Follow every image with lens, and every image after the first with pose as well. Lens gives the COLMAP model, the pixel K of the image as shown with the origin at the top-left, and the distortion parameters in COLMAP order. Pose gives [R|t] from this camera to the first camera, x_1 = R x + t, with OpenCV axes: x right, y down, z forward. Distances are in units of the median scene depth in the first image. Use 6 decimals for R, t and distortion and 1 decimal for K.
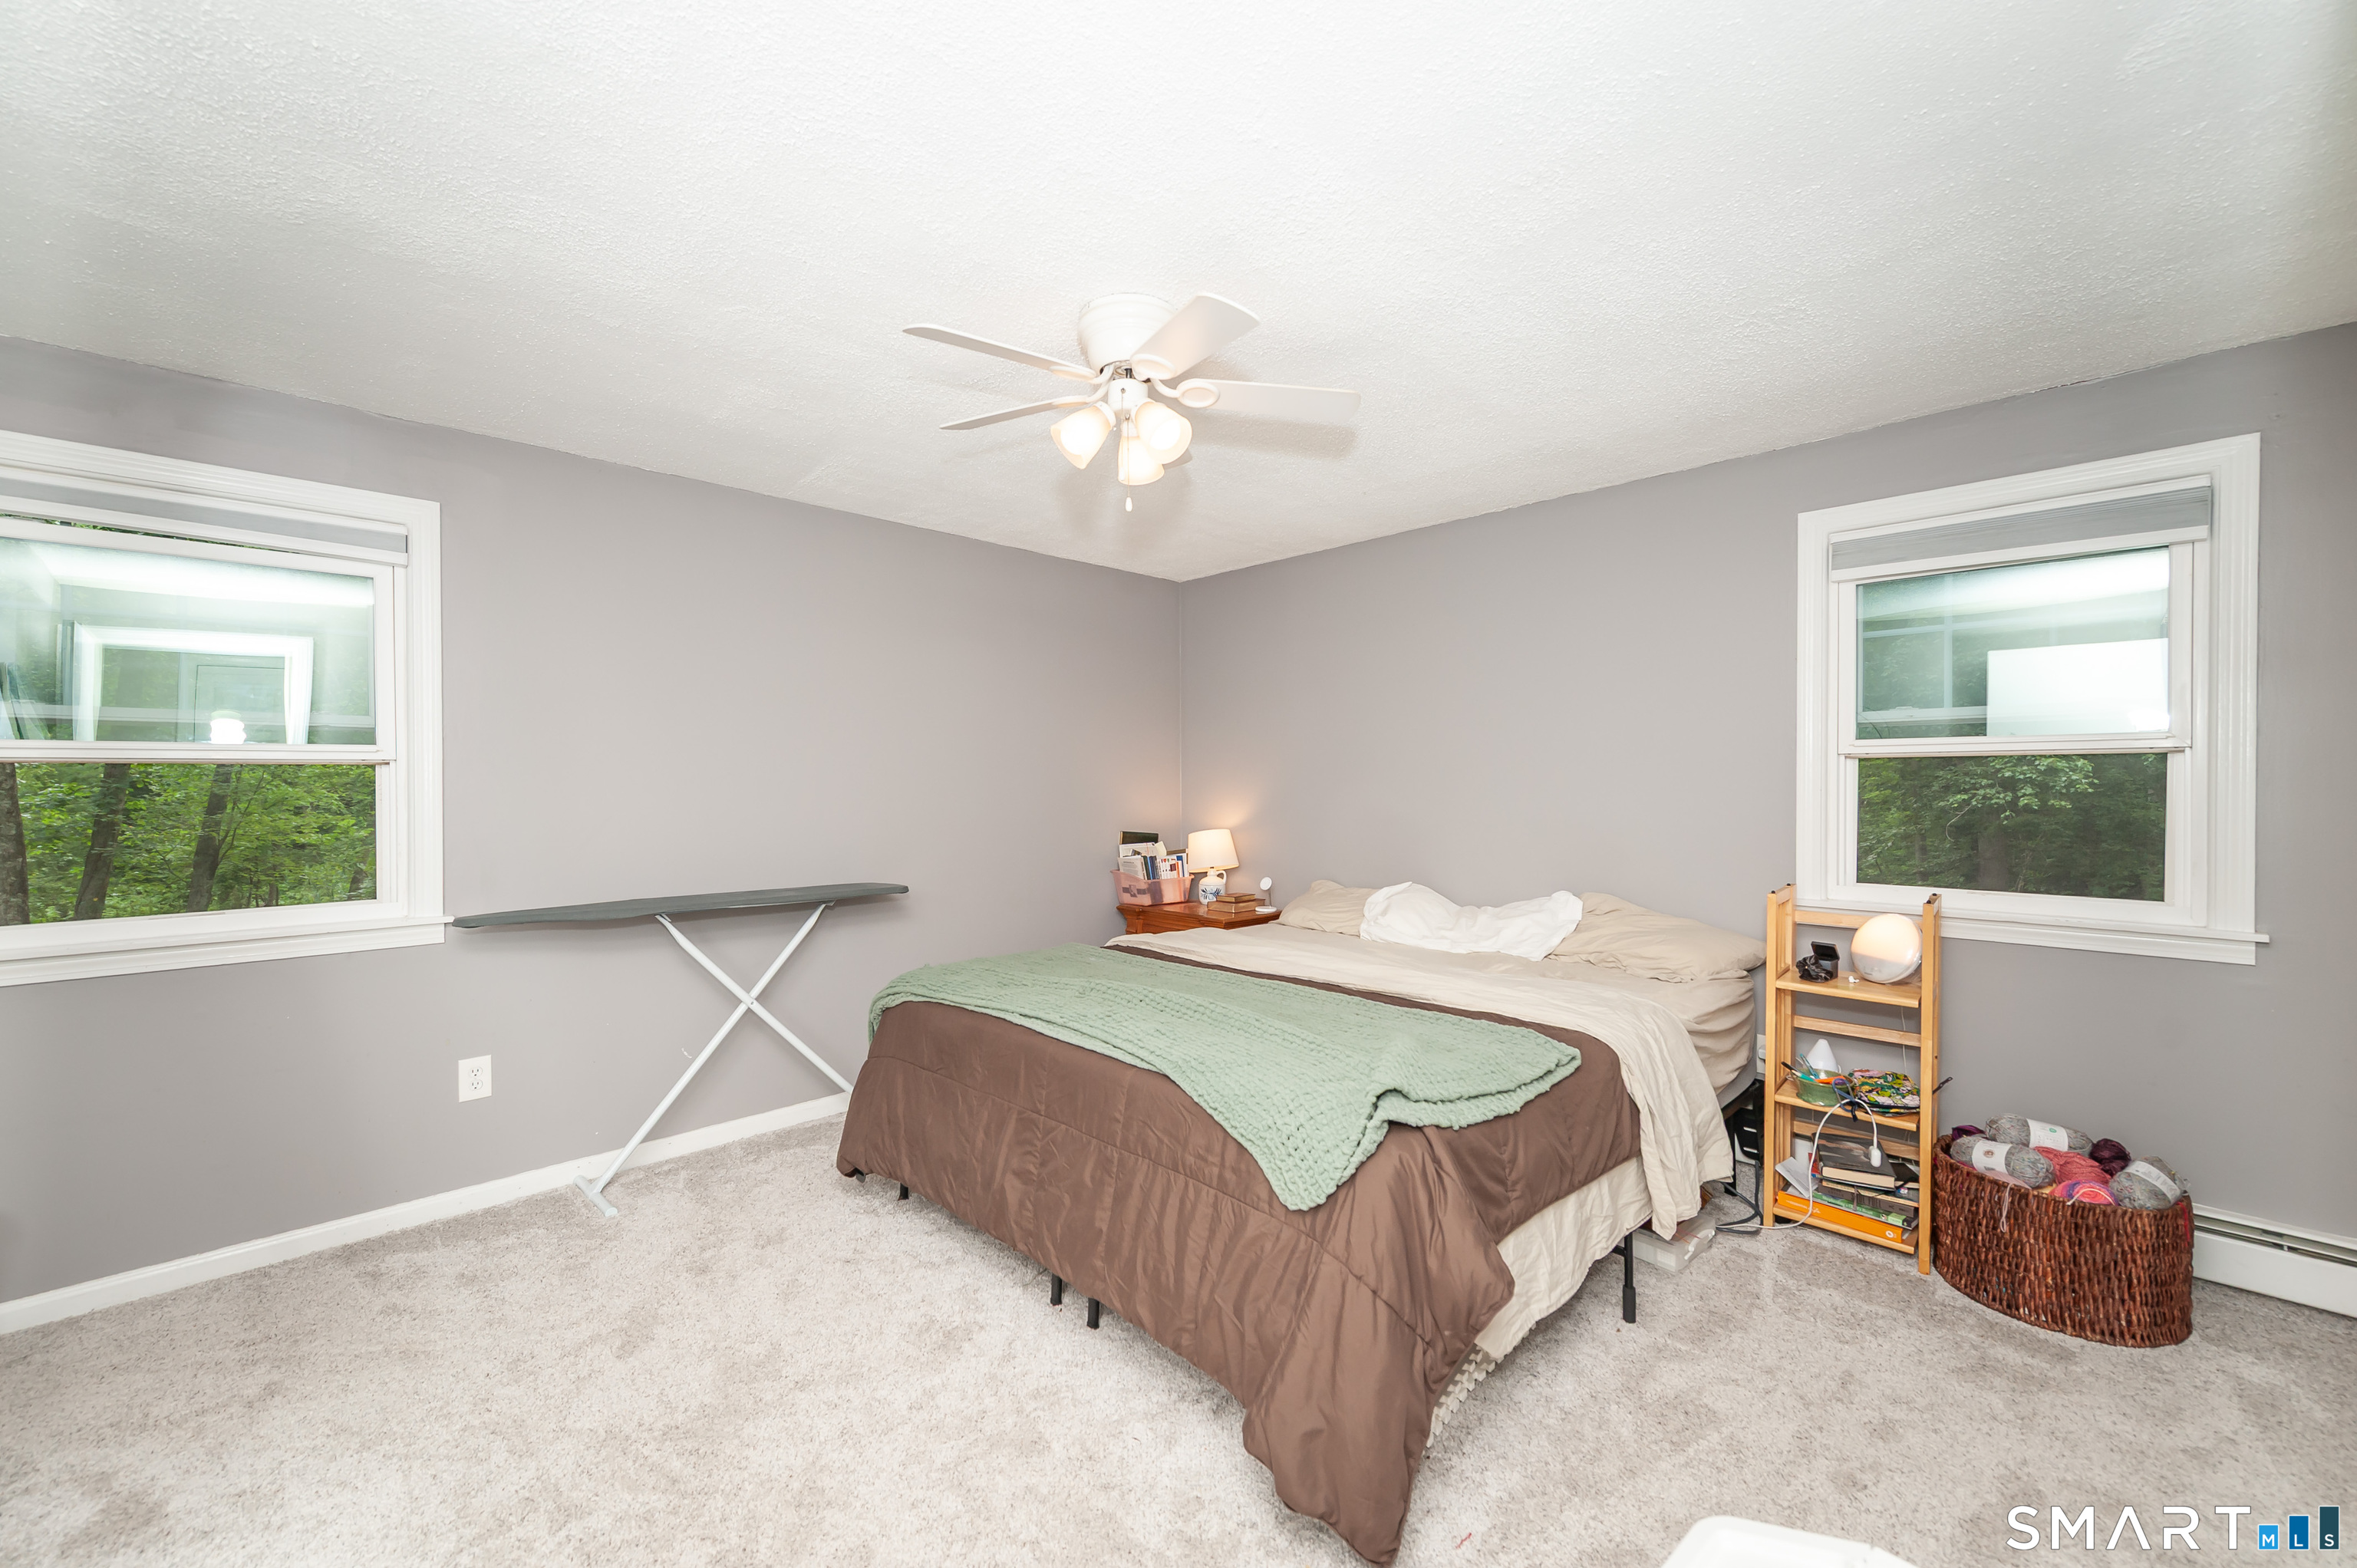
lens RADIAL K [[943.1, 0, 1178.5], [0, 943.1, 784.0], [0, 0, 1]] dist [0.003344, -0.000257]
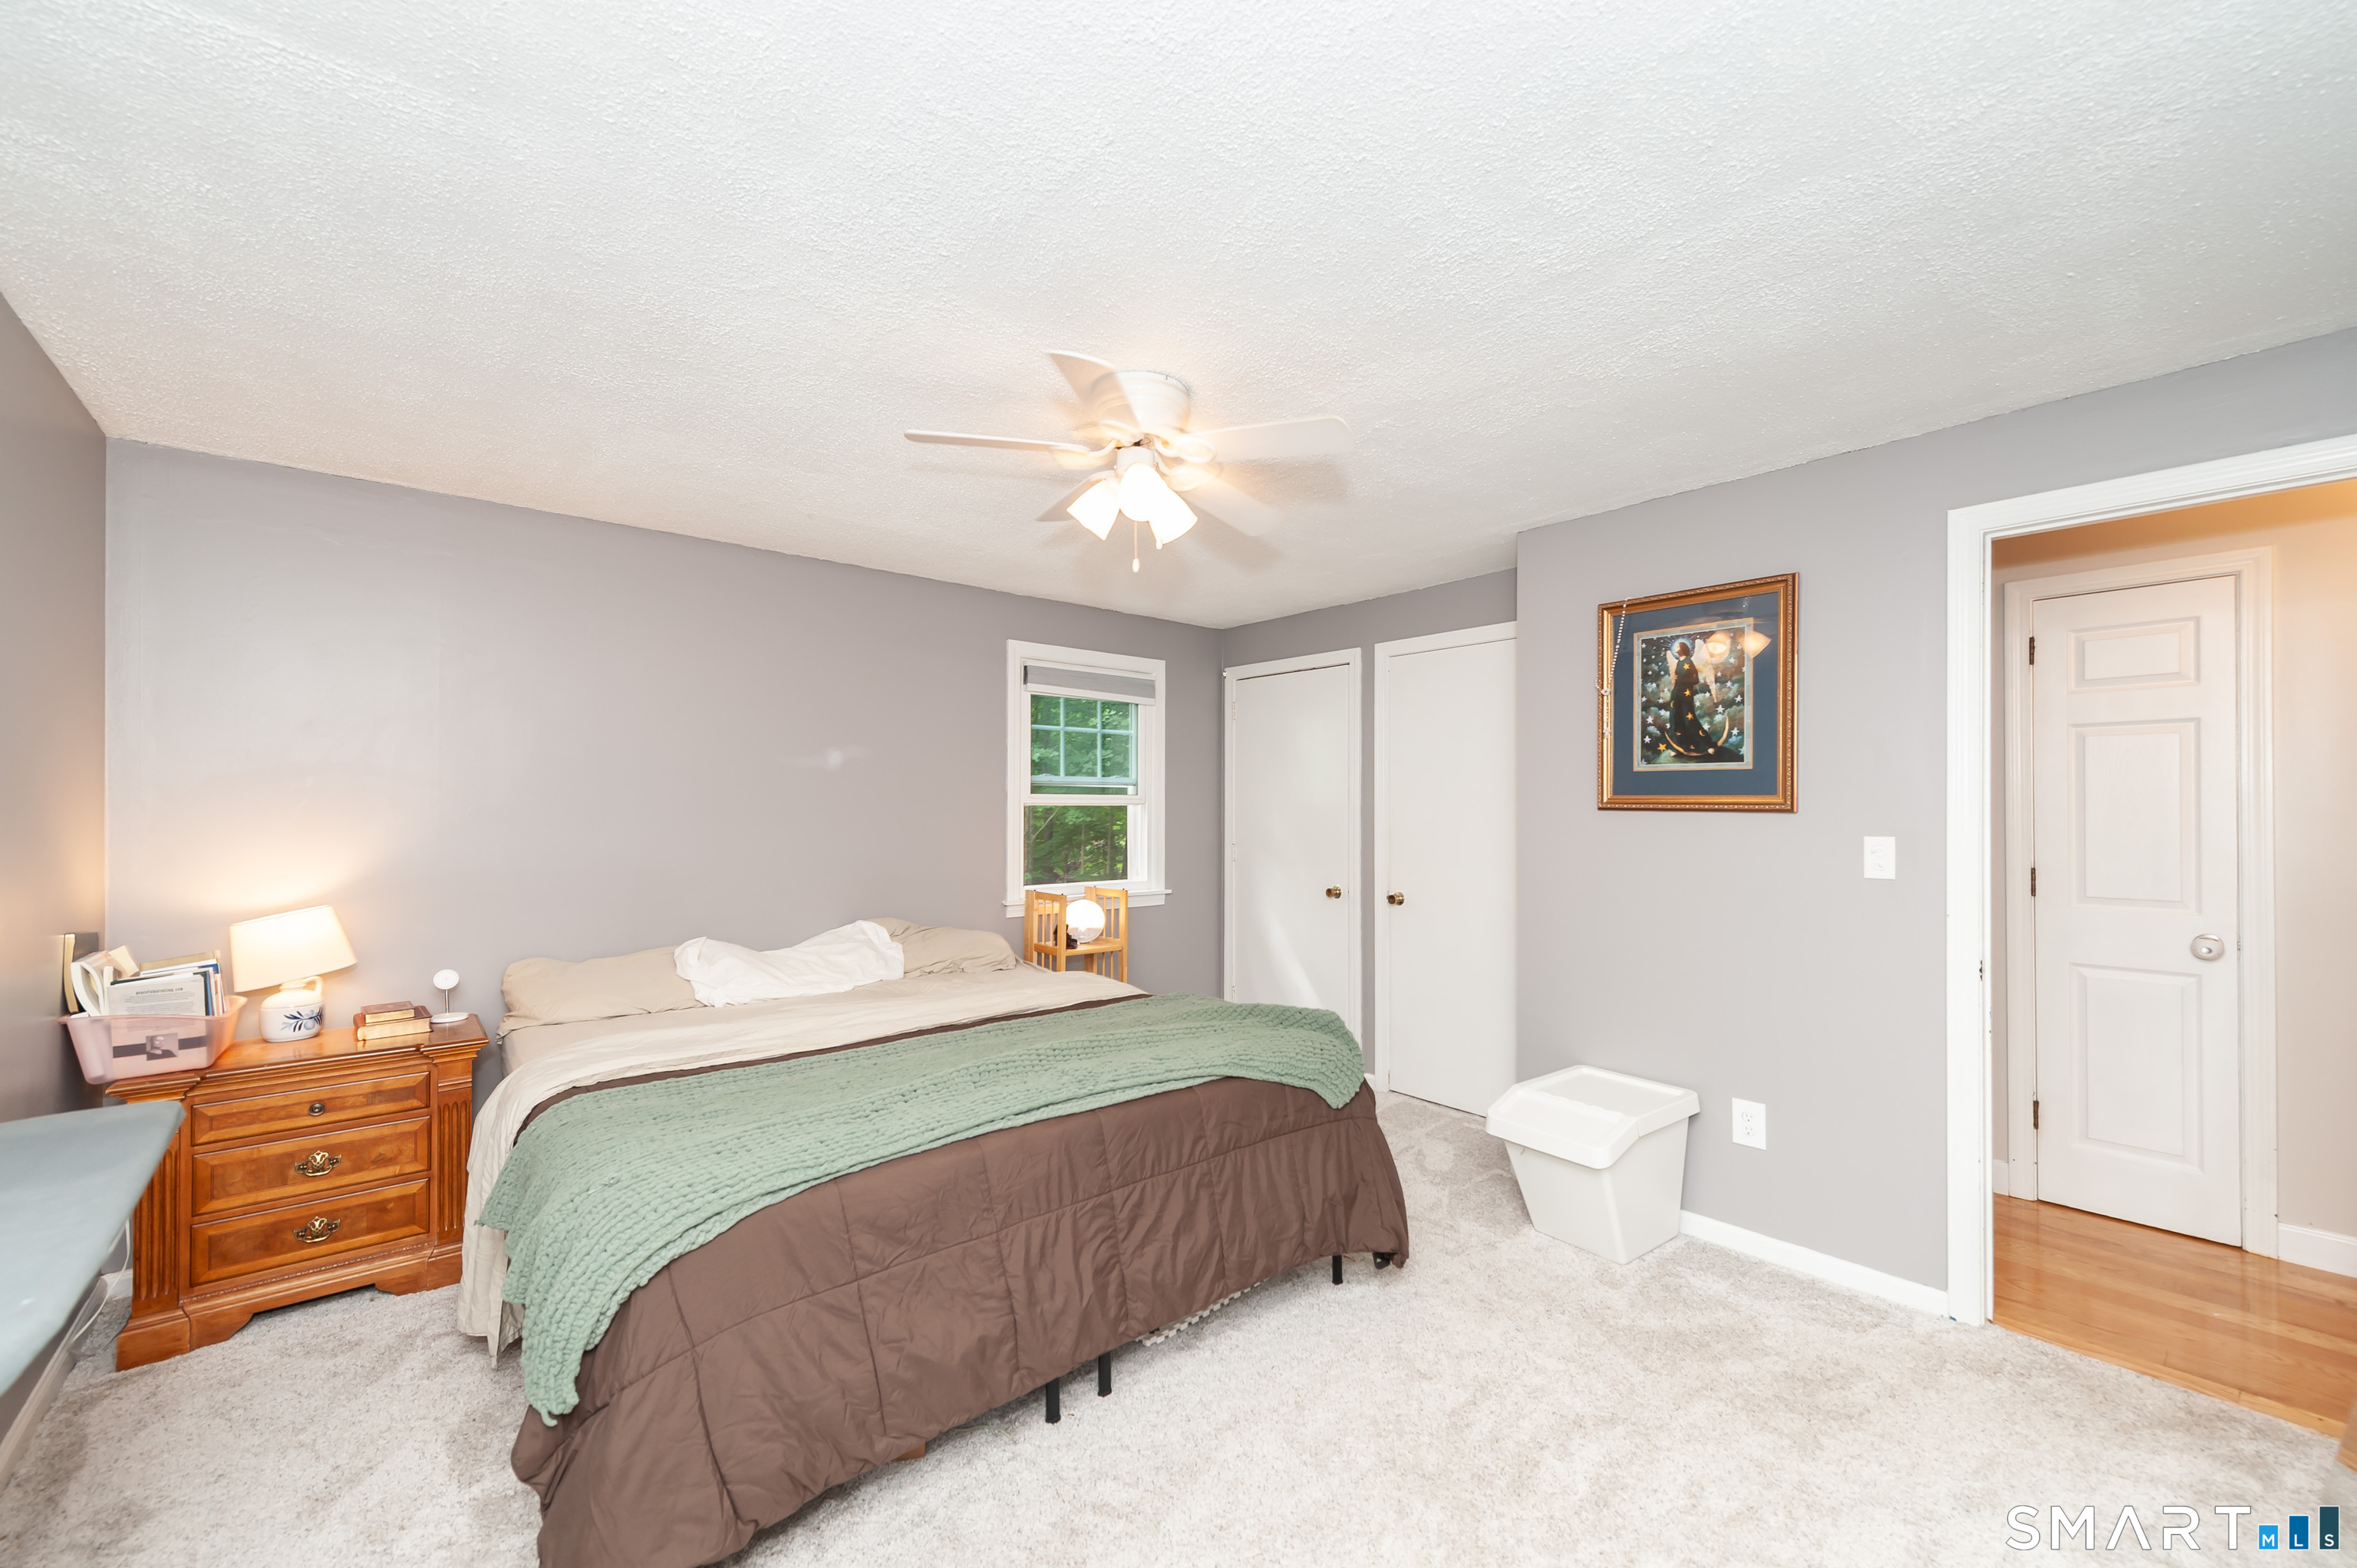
lens RADIAL K [[930.6, 0, 1164.0], [0, 930.6, 813.0], [0, 0, 1]] dist [0.003115, 0.000063]
pose [[0.093452, -0.001033, 0.995623, -0.789054], [0.005901, 0.999982, 0.000484, -0.015626], [-0.995606, 0.005830, 0.093456, 0.641111]]
